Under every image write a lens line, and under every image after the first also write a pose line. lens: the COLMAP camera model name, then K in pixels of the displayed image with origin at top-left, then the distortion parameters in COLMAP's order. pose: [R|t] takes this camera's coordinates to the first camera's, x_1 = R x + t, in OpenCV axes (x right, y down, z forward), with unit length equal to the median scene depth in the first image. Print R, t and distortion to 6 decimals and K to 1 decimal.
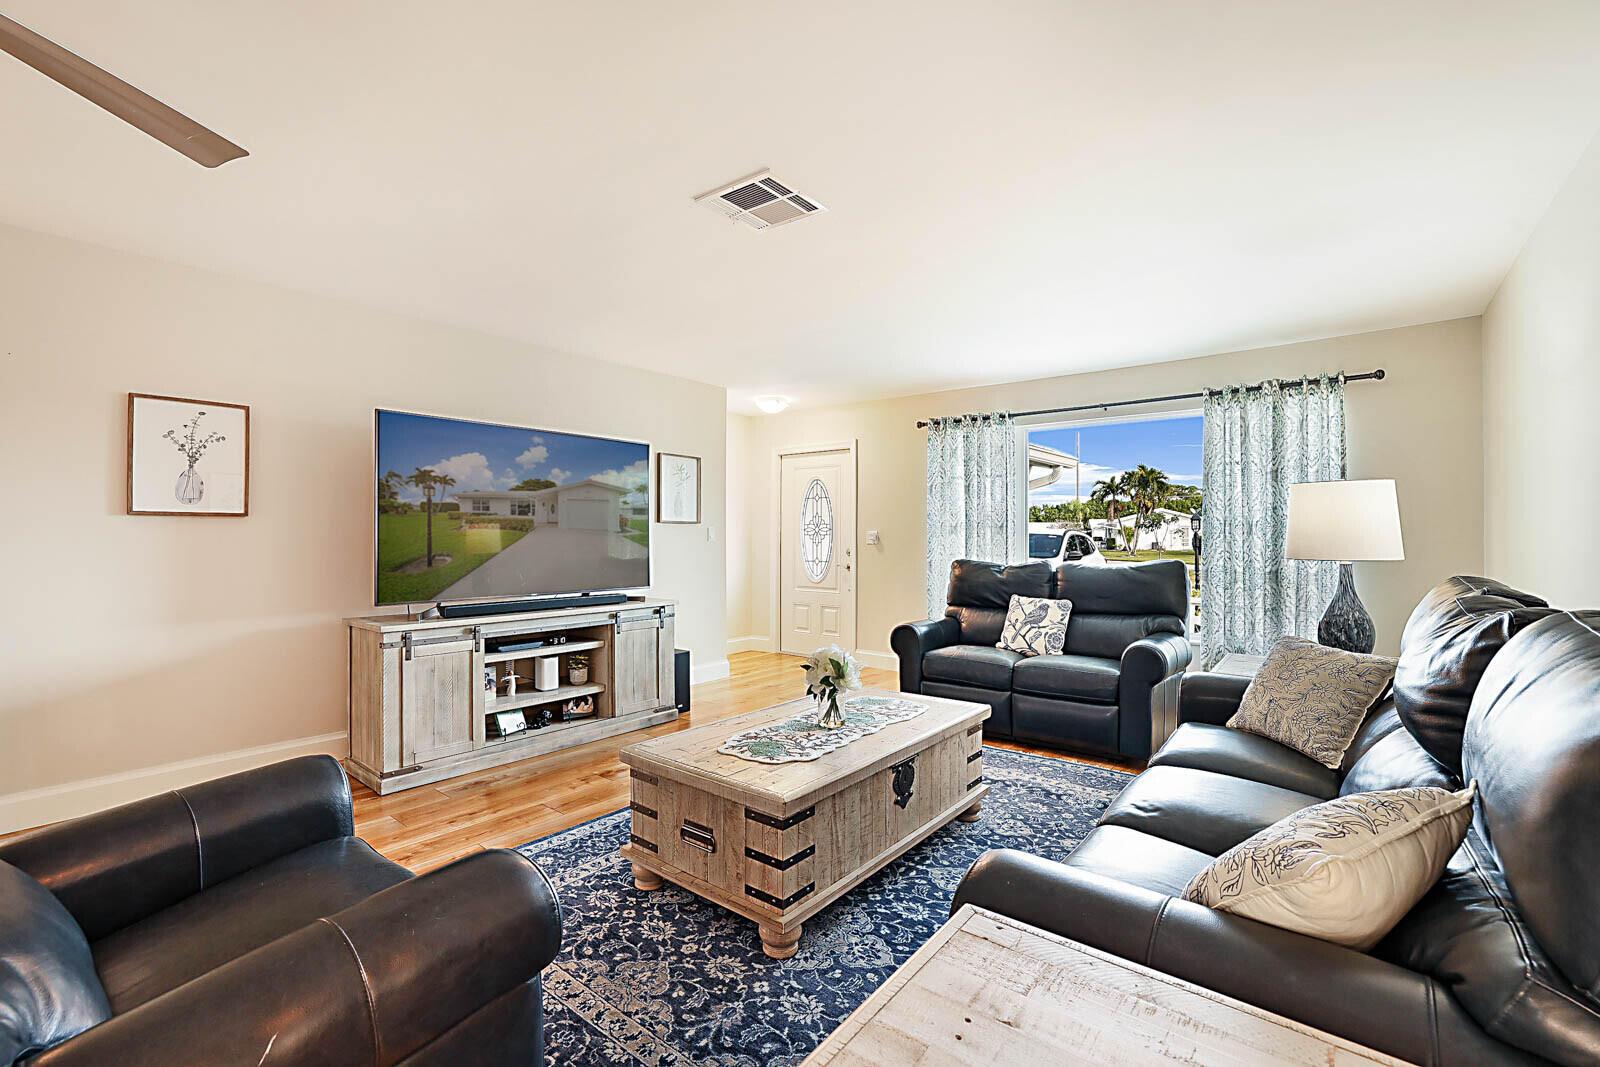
lens RADIAL K [[698.2, 0, 787.1], [0, 698.2, 531.0], [0, 0, 1]] dist [-0.029286, 0.004472]
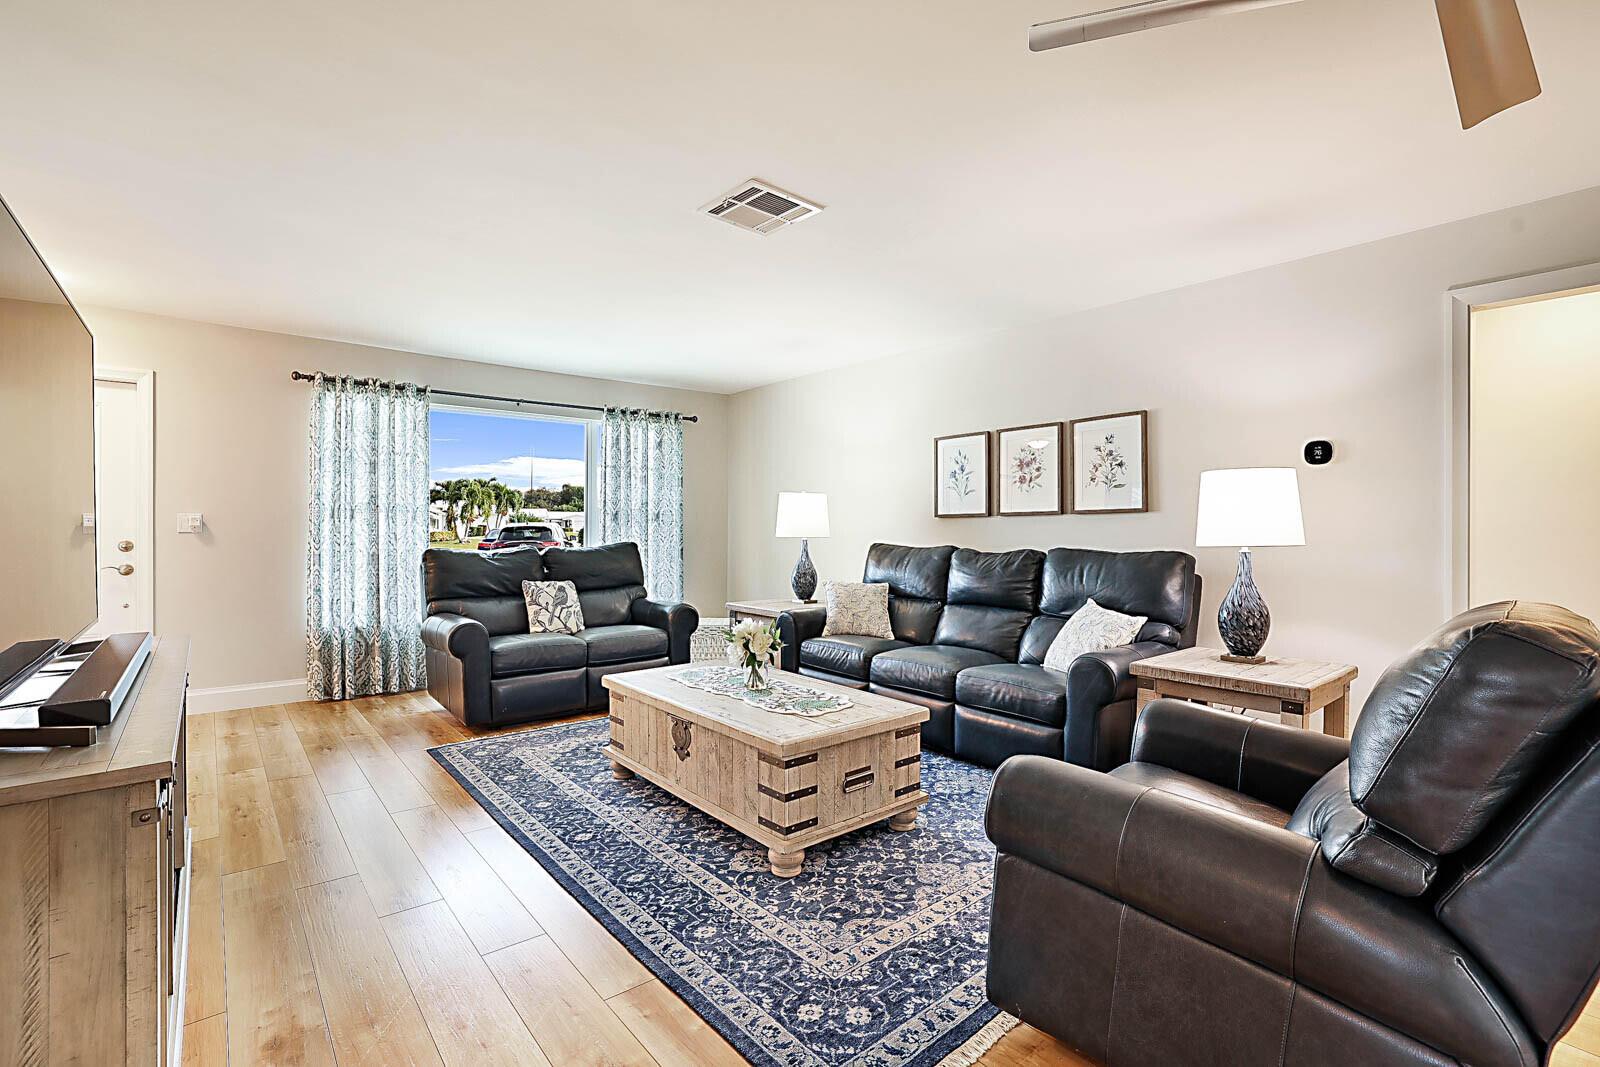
lens RADIAL K [[726.0, 0, 798.9], [0, 726.0, 521.6], [0, 0, 1]] dist [-0.017051, 0.001816]
pose [[0.177640, 0.002987, 0.984091, -0.720687], [-0.010977, 0.999939, -0.001054, 0.002819], [-0.984034, -0.010615, 0.177662, 0.471359]]
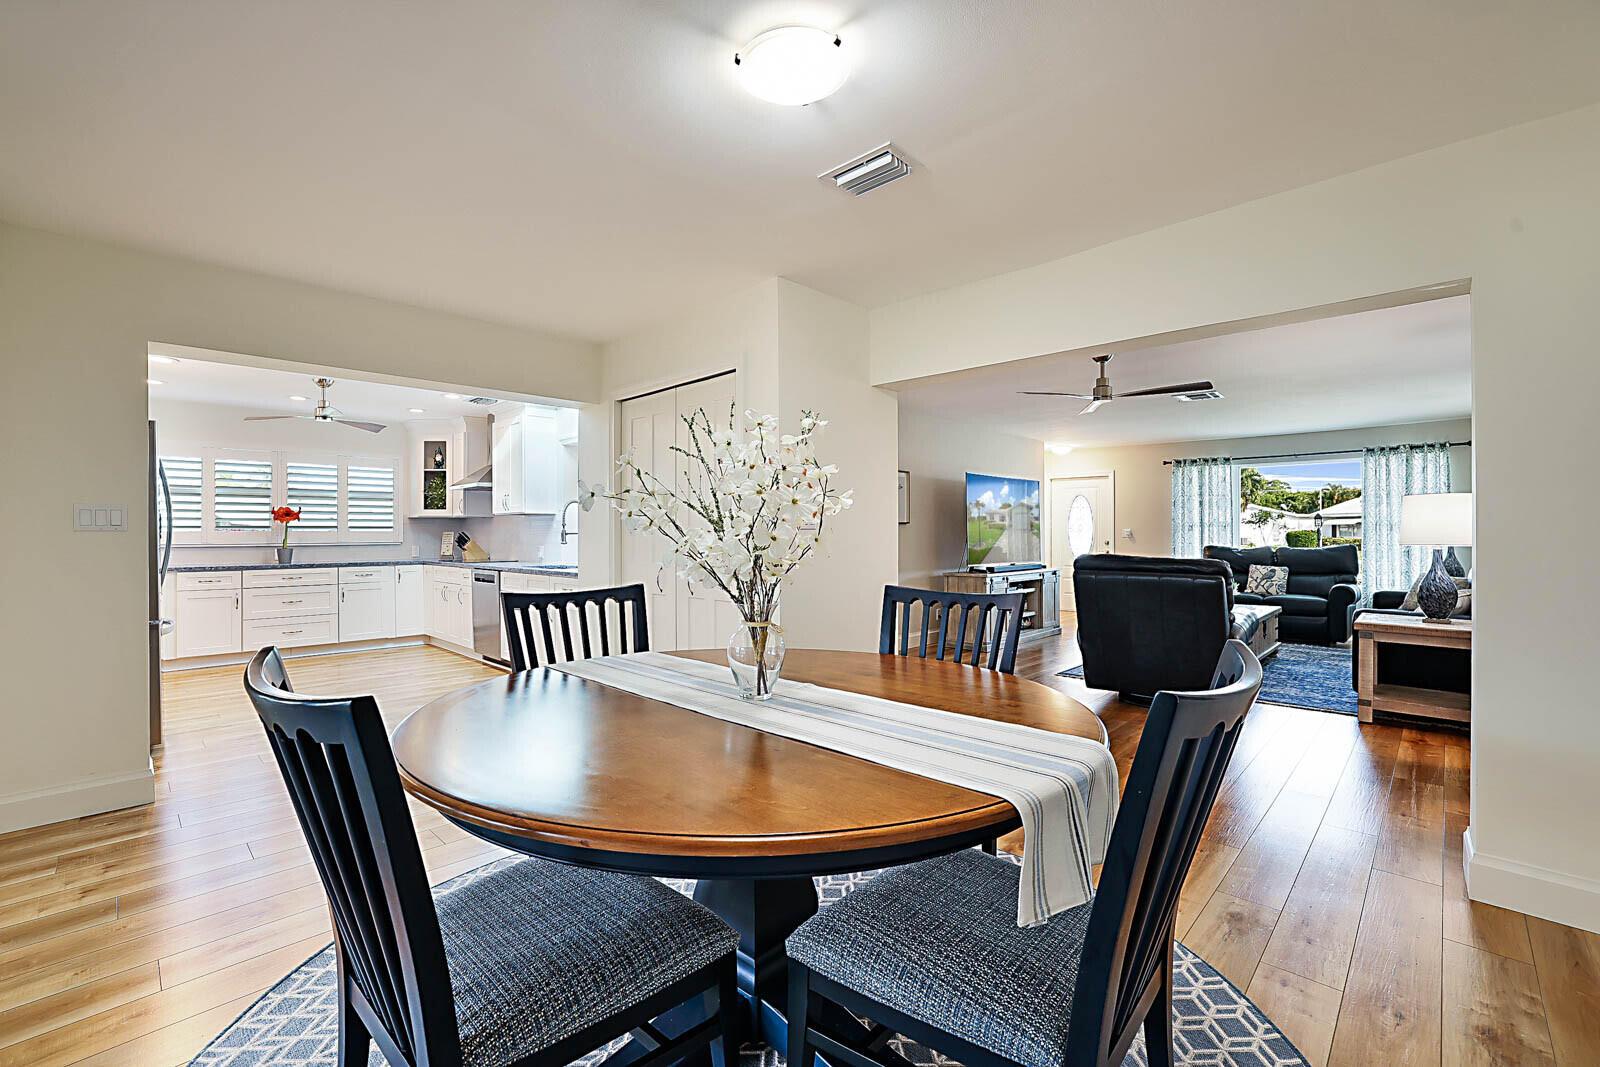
lens RADIAL K [[698.2, 0, 779.5], [0, 698.2, 533.3], [0, 0, 1]] dist [-0.029286, 0.004472]
pose [[0.996152, -0.002884, -0.087592, -0.819696], [0.003557, 0.999965, 0.007530, -0.007055], [0.087568, -0.007812, 0.996128, -0.982424]]
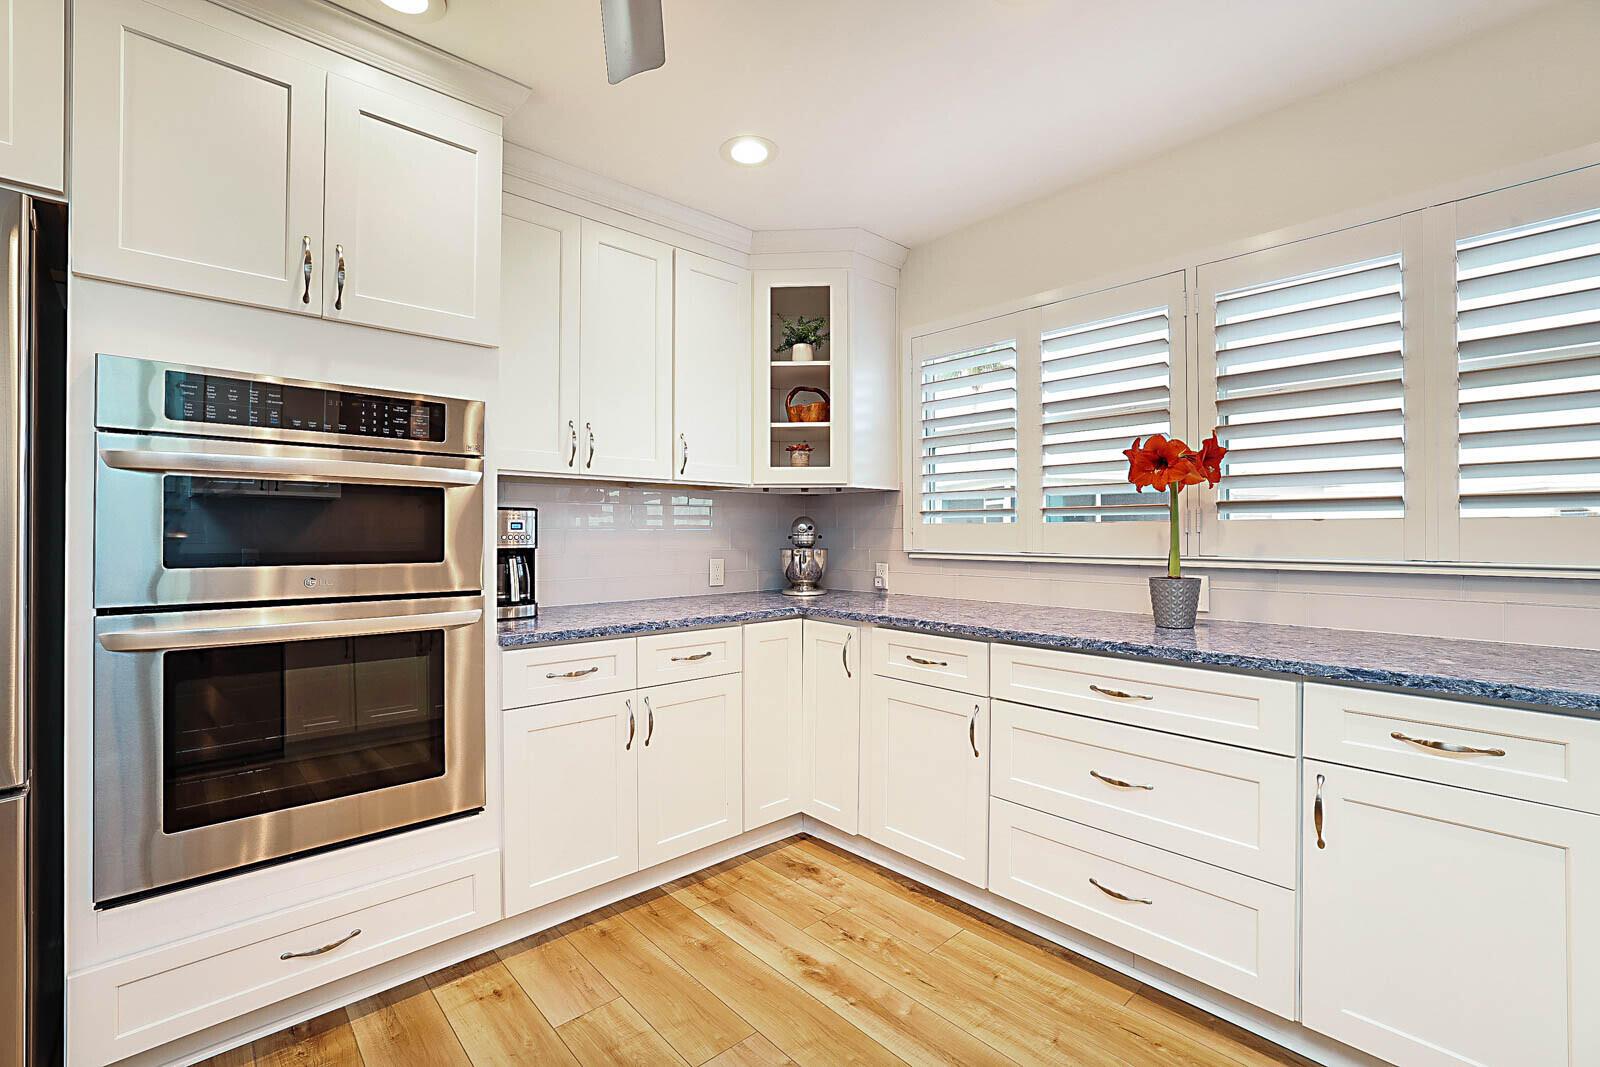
lens RADIAL K [[698.2, 0, 798.0], [0, 698.2, 529.5], [0, 0, 1]] dist [-0.029286, 0.004472]
pose [[-0.150023, -0.004254, -0.988673, -1.639482], [0.008081, 0.999952, -0.005528, 0.003523], [0.988649, -0.008819, -0.149982, 0.400377]]
